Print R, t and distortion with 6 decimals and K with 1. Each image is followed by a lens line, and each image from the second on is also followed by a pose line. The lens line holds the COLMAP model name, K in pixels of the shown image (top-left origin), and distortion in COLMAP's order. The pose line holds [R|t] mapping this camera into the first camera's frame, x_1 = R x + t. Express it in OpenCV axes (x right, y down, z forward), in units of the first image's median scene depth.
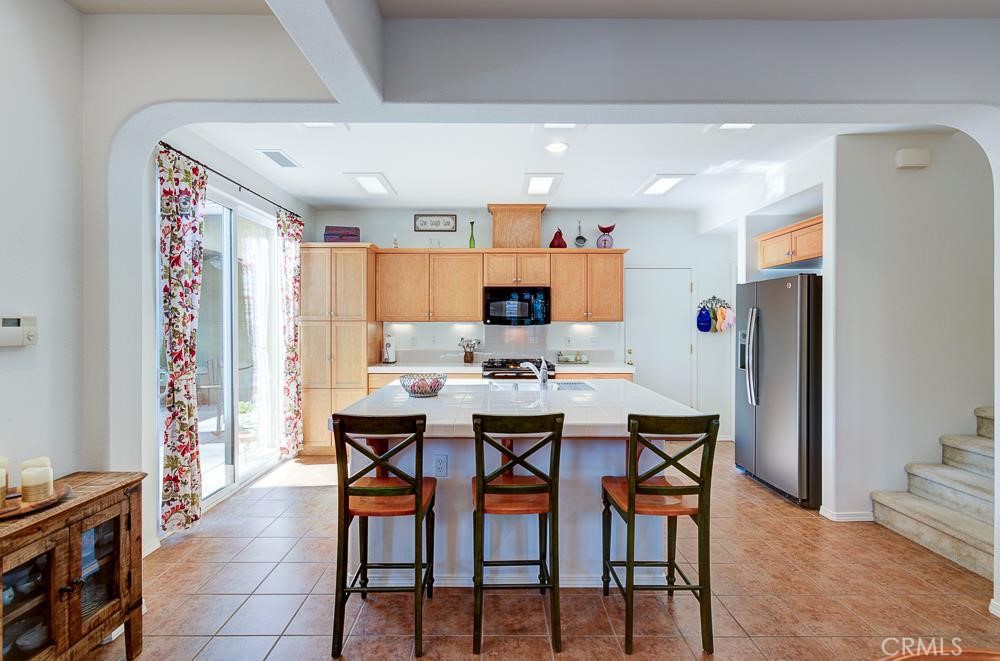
lens RADIAL K [[409.6, 0, 500.0], [0, 409.6, 330.5], [0, 0, 1]] dist [-0.001330, 0.000186]
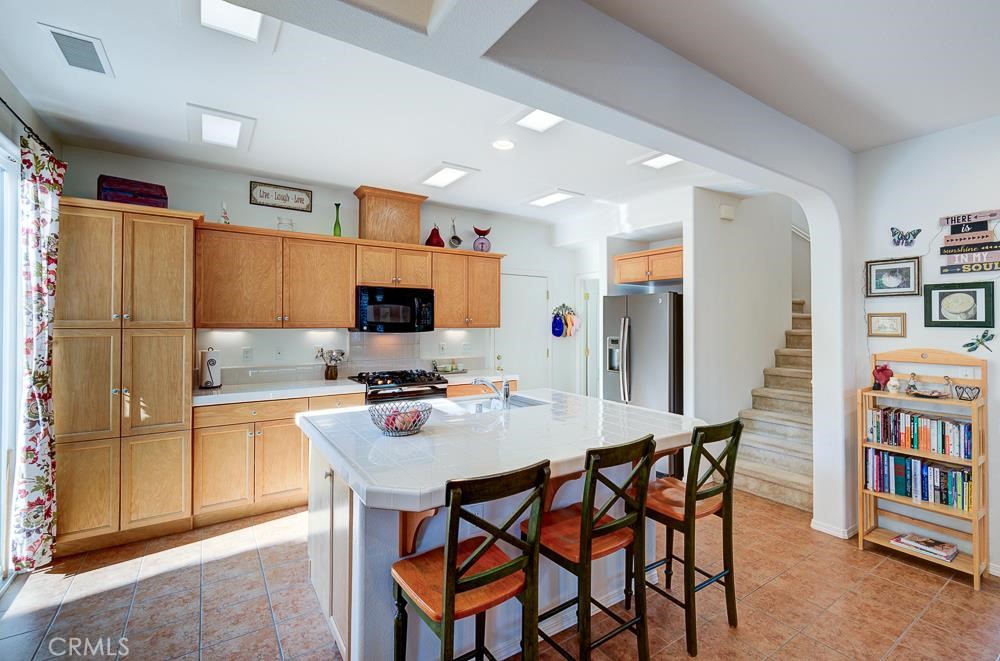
lens RADIAL K [[432.8, 0, 497.7], [0, 432.8, 323.3], [0, 0, 1]] dist [-0.000503, 0.000493]
pose [[0.838701, 0.002761, 0.544586, -0.277105], [0.003714, 0.999935, -0.010790, -0.021304], [-0.544580, 0.011073, 0.838636, 0.127802]]
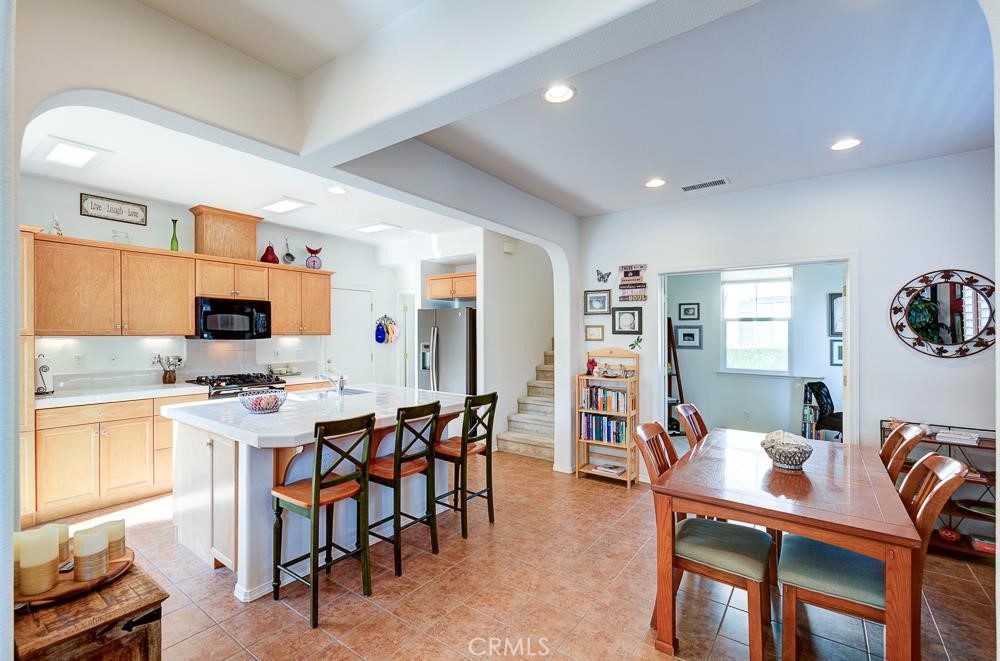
lens RADIAL K [[443.4, 0, 453.3], [0, 443.4, 338.8], [0, 0, 1]] dist [0.010199, 0.000347]
pose [[0.640953, -0.008140, 0.767537, -0.432054], [0.005410, 0.999967, 0.006088, -0.018048], [-0.767561, 0.000250, 0.640976, -0.053046]]
